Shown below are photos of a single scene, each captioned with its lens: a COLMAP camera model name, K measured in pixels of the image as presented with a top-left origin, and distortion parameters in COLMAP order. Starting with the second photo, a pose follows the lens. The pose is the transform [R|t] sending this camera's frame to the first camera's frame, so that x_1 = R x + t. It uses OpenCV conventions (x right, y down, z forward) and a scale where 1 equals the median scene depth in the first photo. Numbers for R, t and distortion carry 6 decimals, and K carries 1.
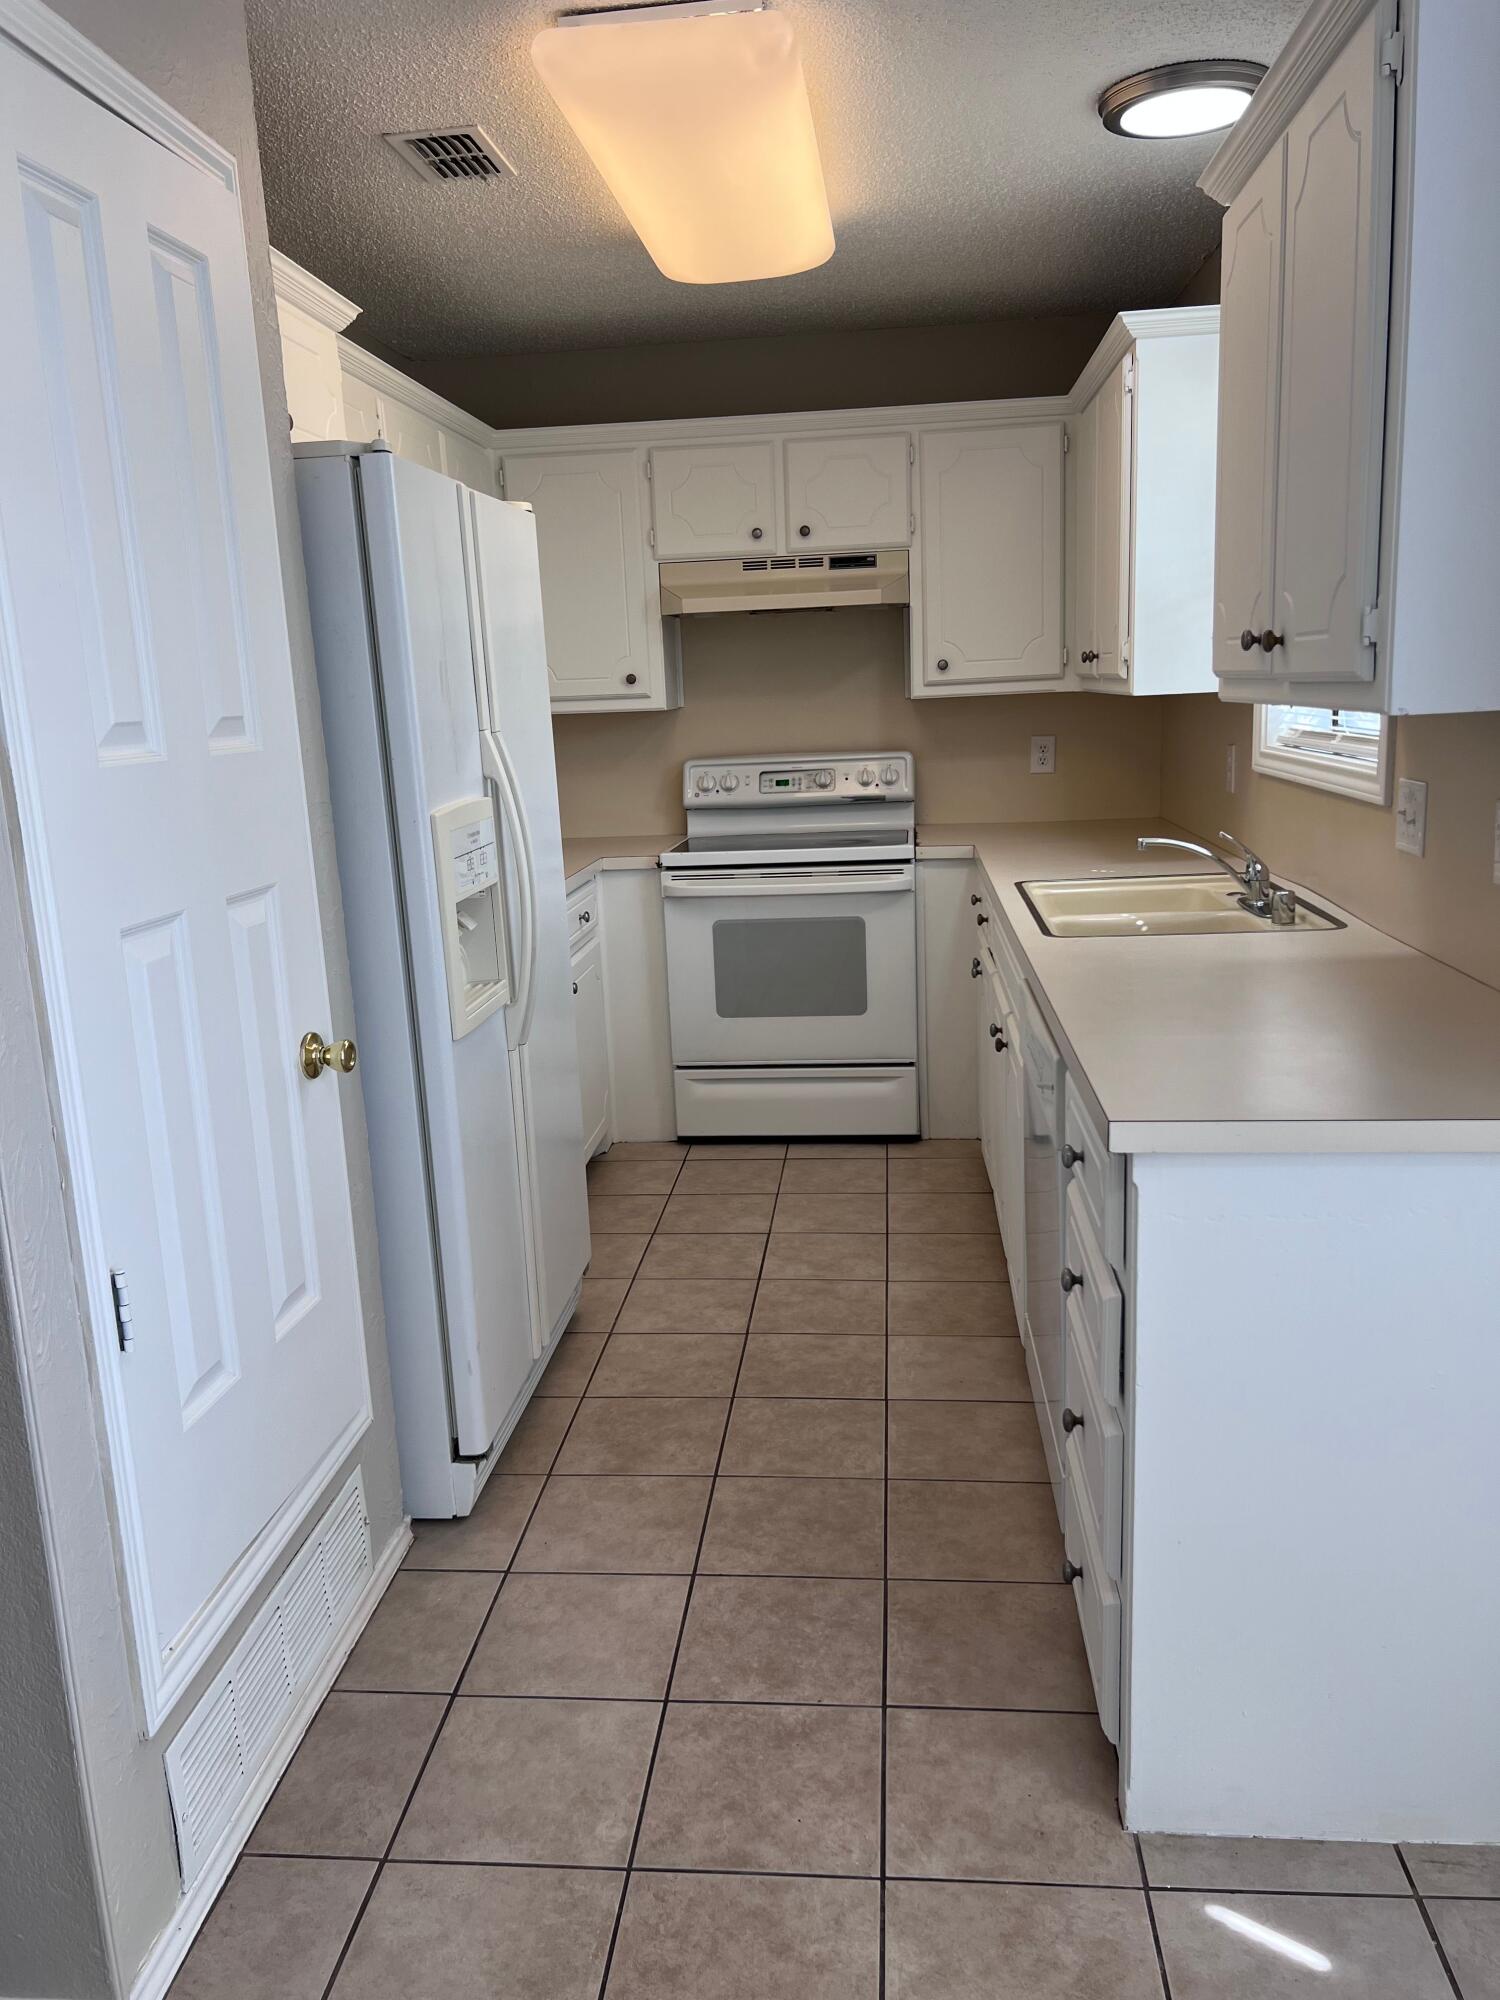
lens RADIAL K [[1498.7, 0, 750.3], [0, 1498.7, 1007.8], [0, 0, 1]] dist [0.019352, -0.054452]
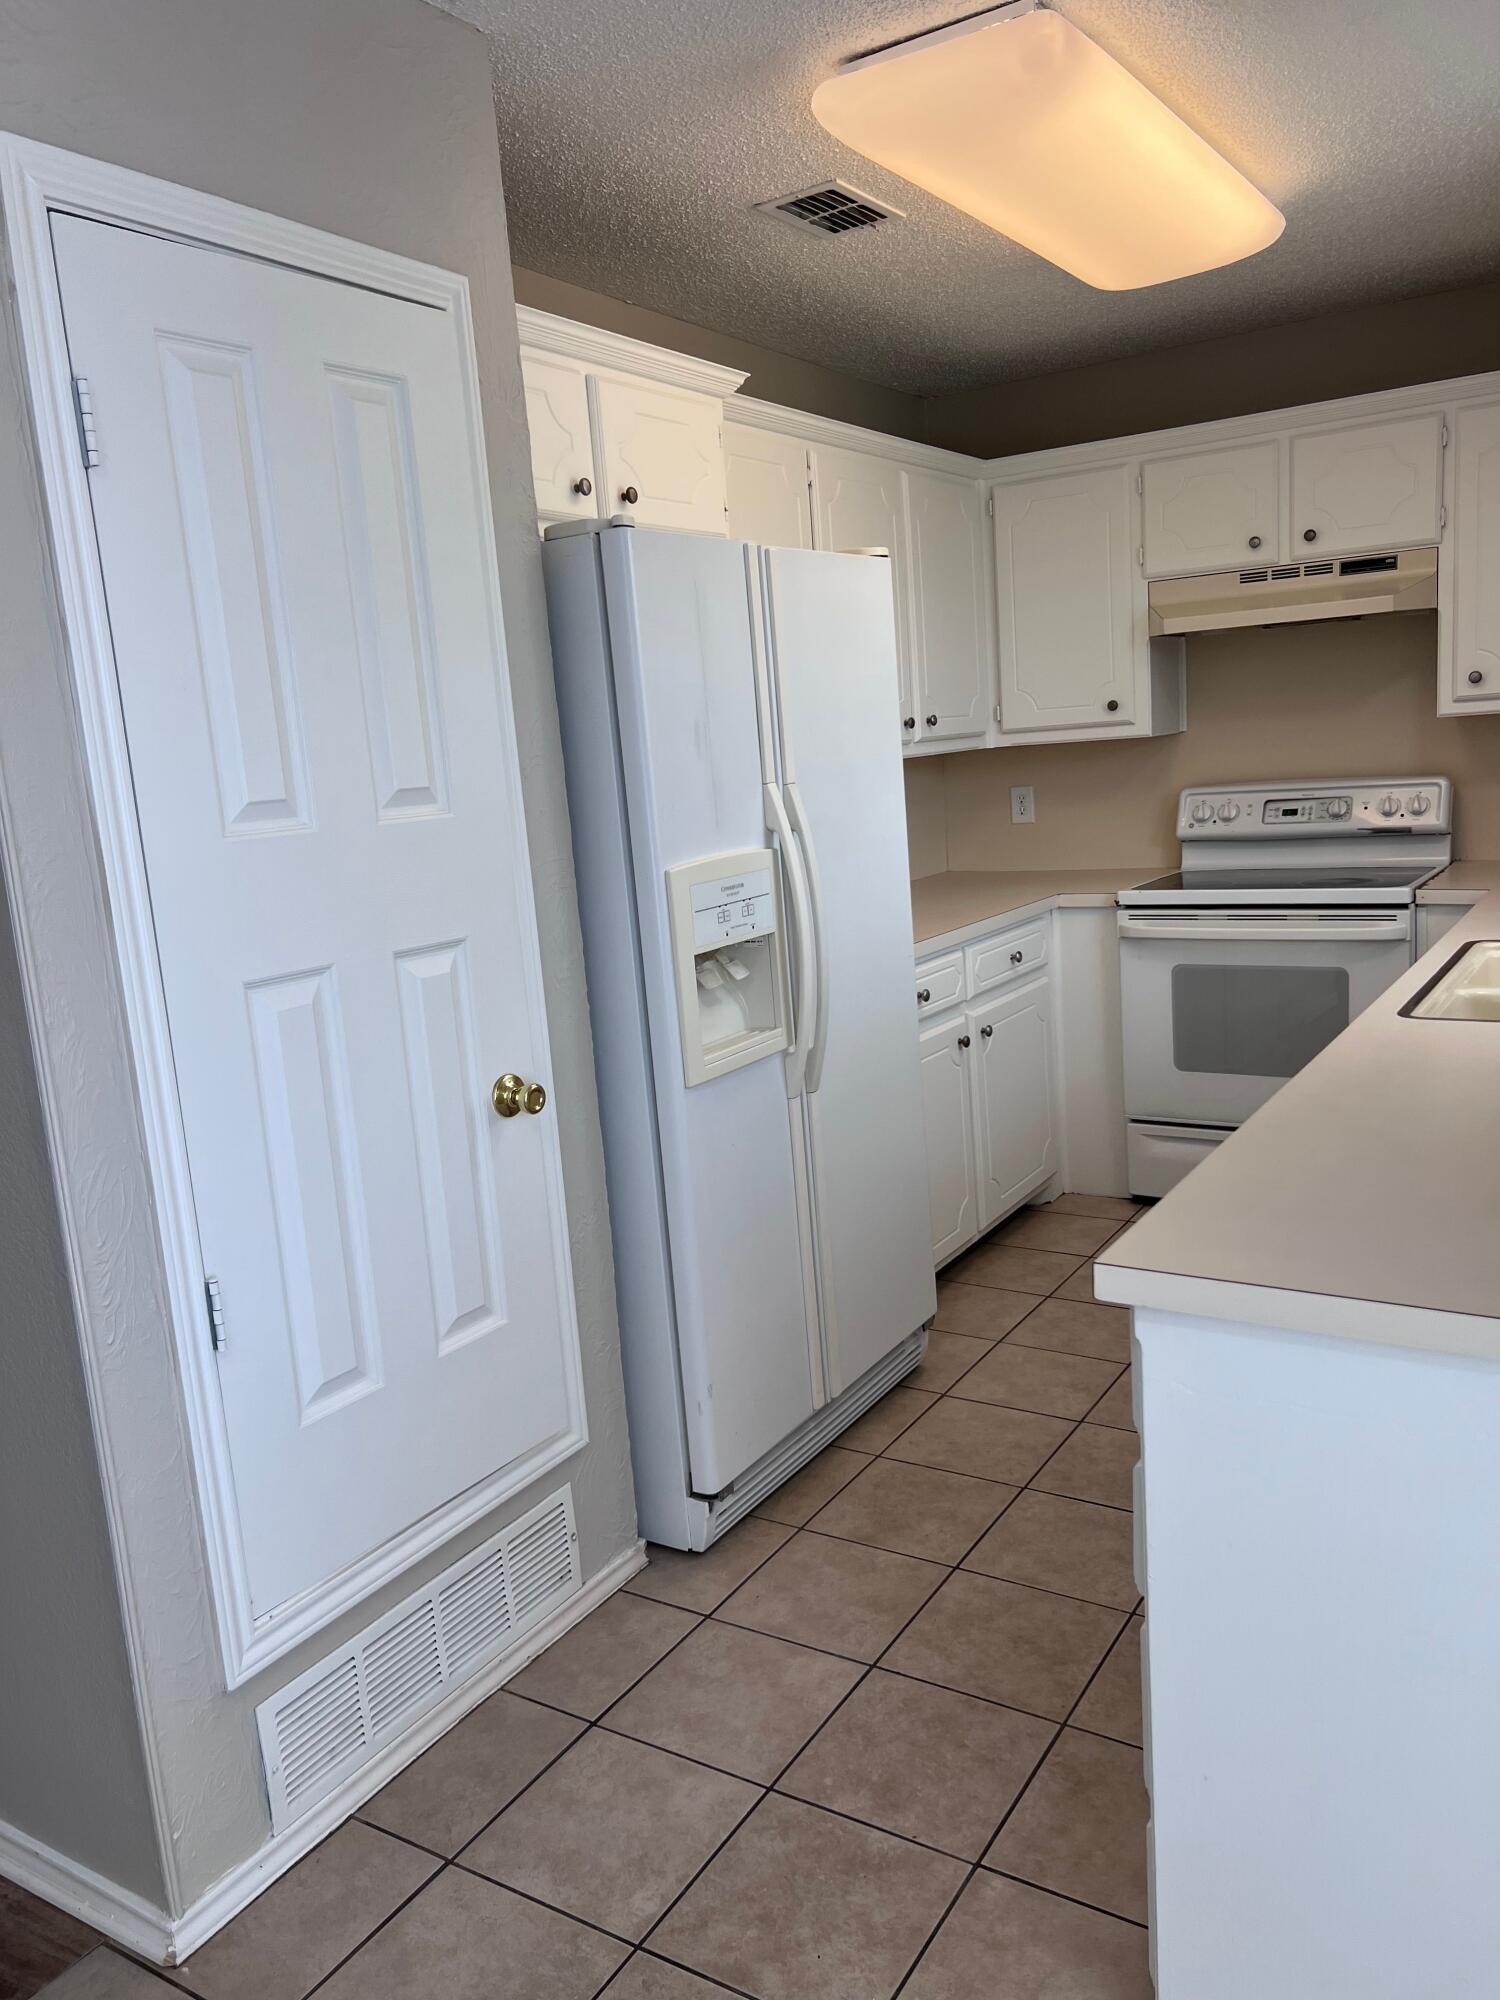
lens RADIAL K [[1503.9, 0, 750.0], [0, 1503.9, 1000.0], [0, 0, 1]] dist [-0.008534, -0.009408]
pose [[0.889747, 0.054072, -0.453241, 0.261477], [-0.058746, 0.998266, 0.003771, -0.038792], [0.452659, 0.023271, 0.891380, 0.088807]]
